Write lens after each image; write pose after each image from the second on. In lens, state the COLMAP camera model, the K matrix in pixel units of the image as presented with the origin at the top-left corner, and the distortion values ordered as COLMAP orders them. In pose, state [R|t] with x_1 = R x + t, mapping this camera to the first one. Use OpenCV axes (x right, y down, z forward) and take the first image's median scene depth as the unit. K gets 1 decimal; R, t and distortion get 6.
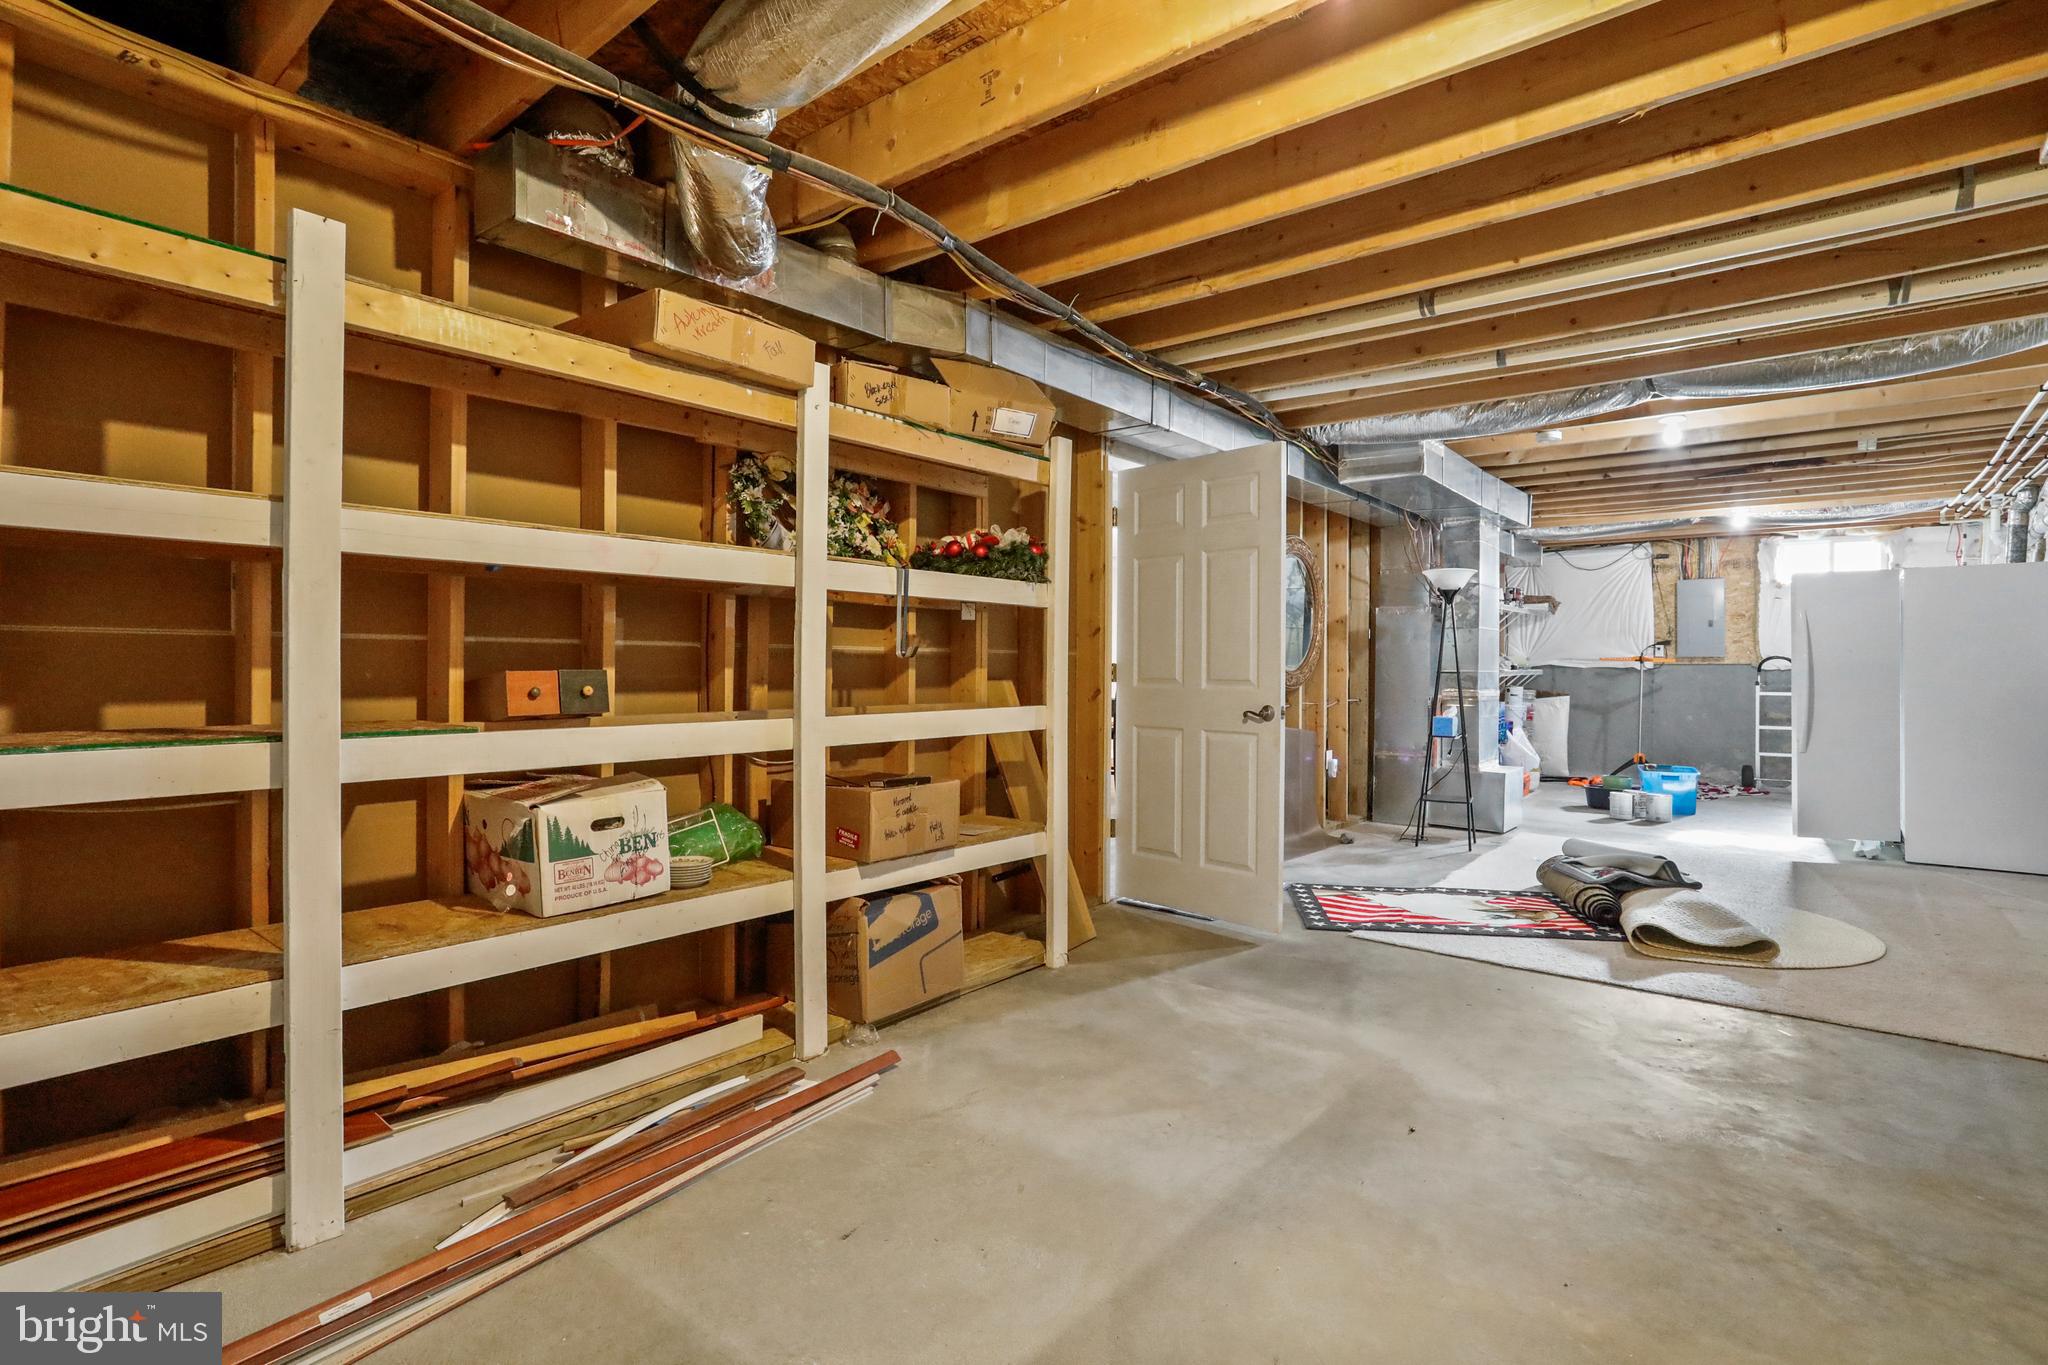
lens RADIAL K [[1005.8, 0, 1028.5], [0, 1005.8, 688.9], [0, 0, 1]] dist [0.013154, 0.004534]
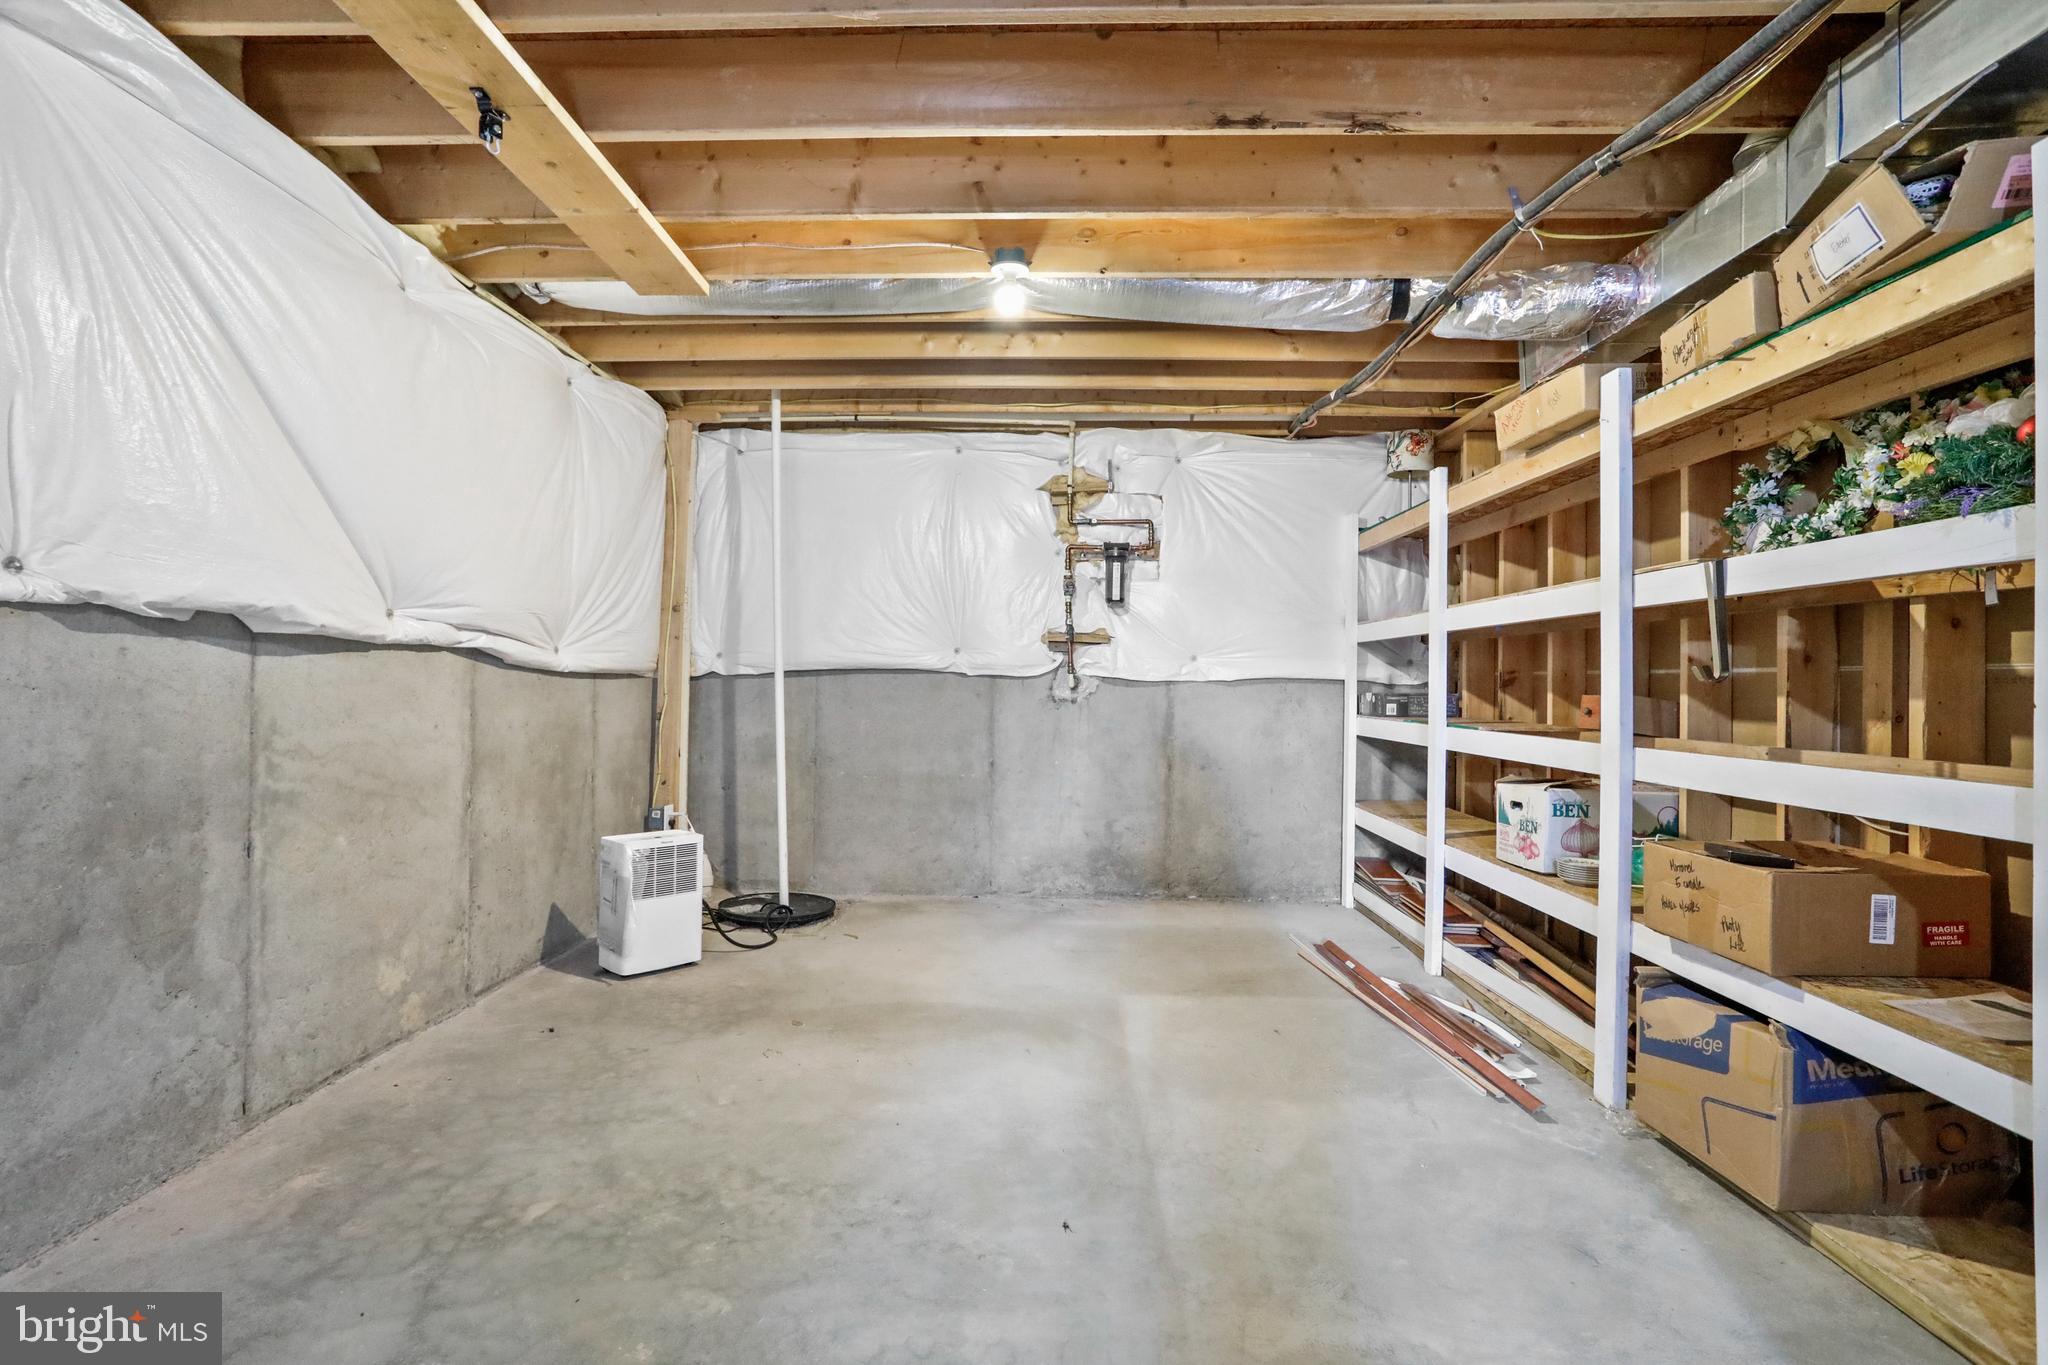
lens RADIAL K [[1005.8, 0, 1021.2], [0, 1005.8, 678.8], [0, 0, 1]] dist [0.013154, 0.004534]
pose [[-0.790888, -0.019005, -0.611665, 0.804395], [-0.030719, 0.999491, 0.008665, -0.024682], [0.611189, 0.025642, -0.791069, 1.405347]]
